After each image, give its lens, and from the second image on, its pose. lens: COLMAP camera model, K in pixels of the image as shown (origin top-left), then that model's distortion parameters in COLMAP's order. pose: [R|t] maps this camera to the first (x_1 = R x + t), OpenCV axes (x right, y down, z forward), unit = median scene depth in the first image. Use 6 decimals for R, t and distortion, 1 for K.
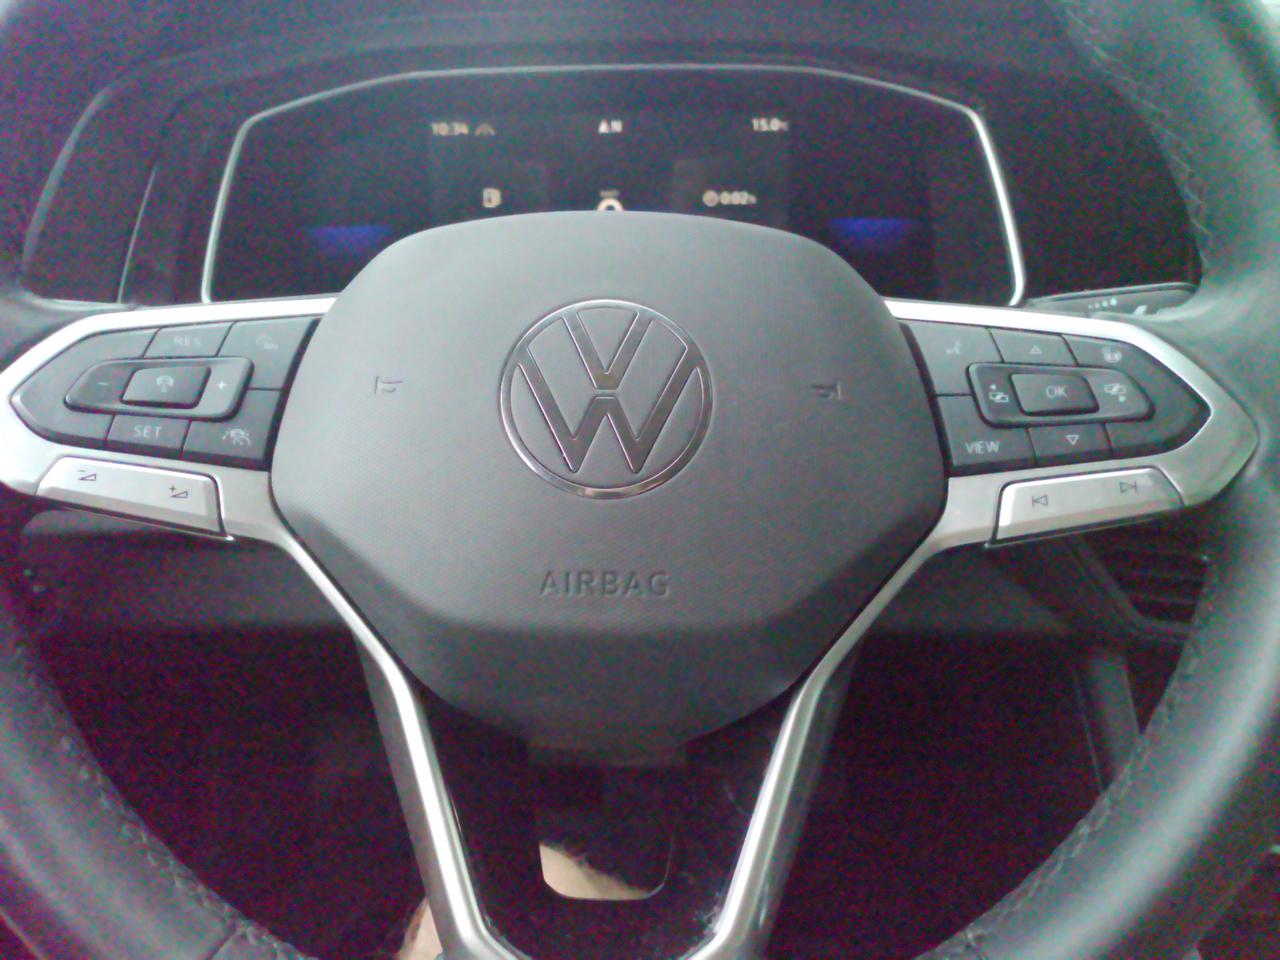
lens RADIAL K [[974.6, 0, 658.5], [0, 974.6, 507.0], [0, 0, 1]] dist [0.013220, 0.003728]
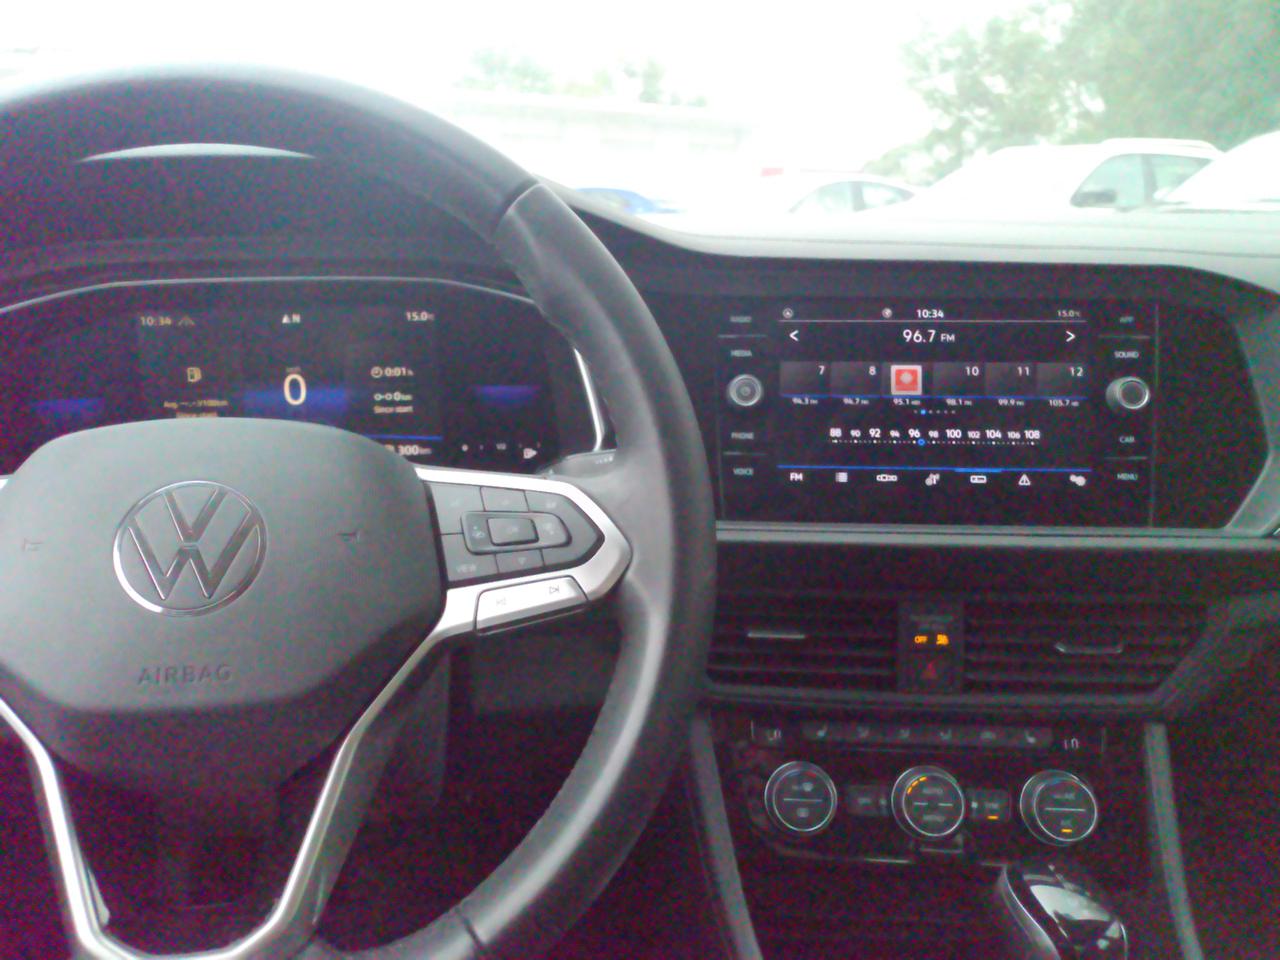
lens RADIAL K [[974.6, 0, 637.2], [0, 974.6, 507.9], [0, 0, 1]] dist [0.013220, 0.003728]
pose [[0.988372, -0.038489, 0.147103, 0.370257], [0.054365, 0.992935, -0.105477, 0.018809], [-0.142004, 0.112248, 0.983481, -0.516641]]
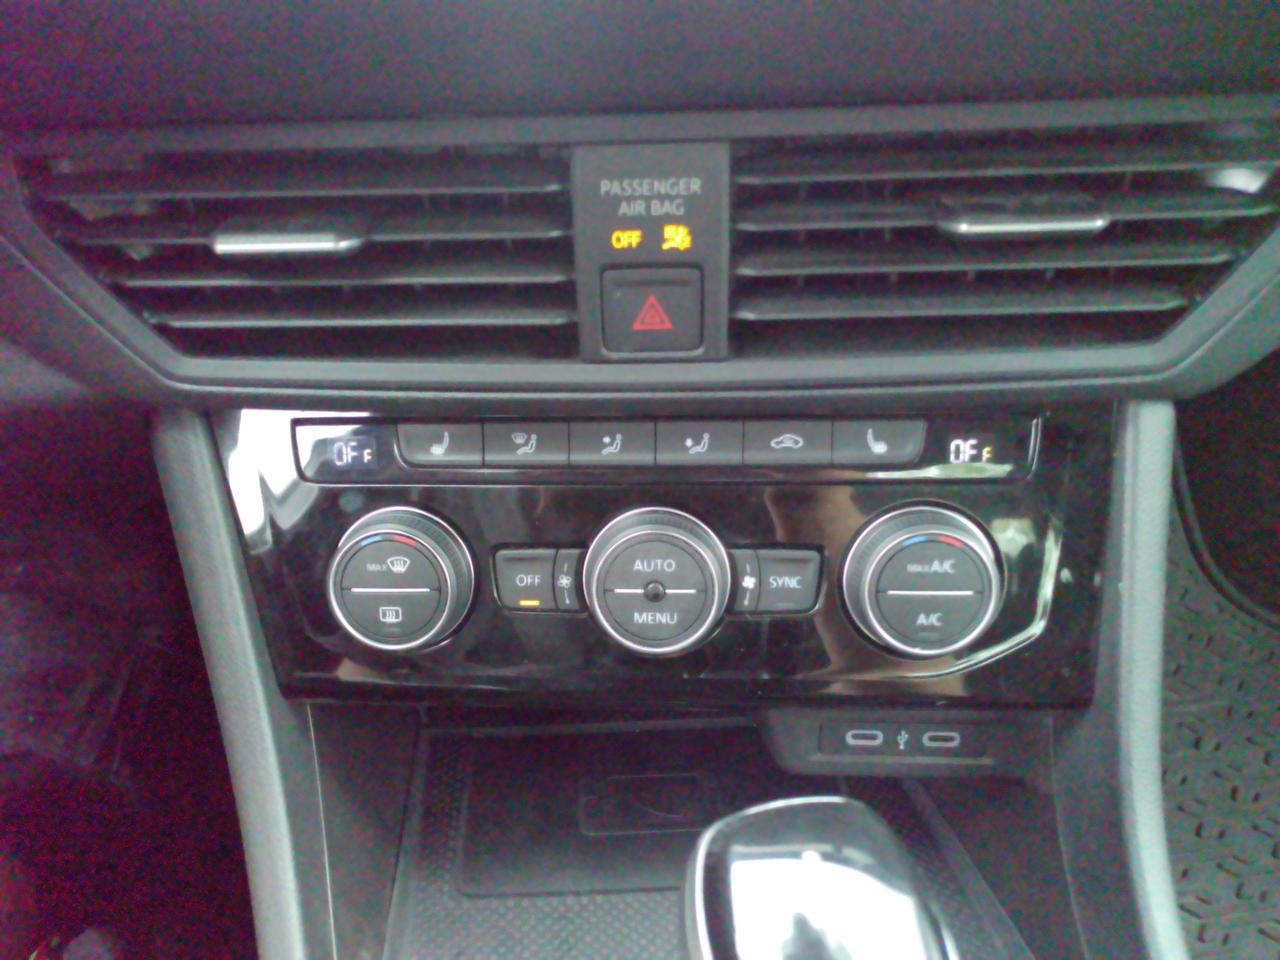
lens RADIAL K [[974.6, 0, 639.2], [0, 974.6, 483.2], [0, 0, 1]] dist [0.013220, 0.003728]
pose [[0.985570, -0.129188, 0.109373, 1.215515], [0.095162, 0.957249, 0.273165, 0.087194], [-0.139987, -0.258815, 0.955729, 0.666015]]
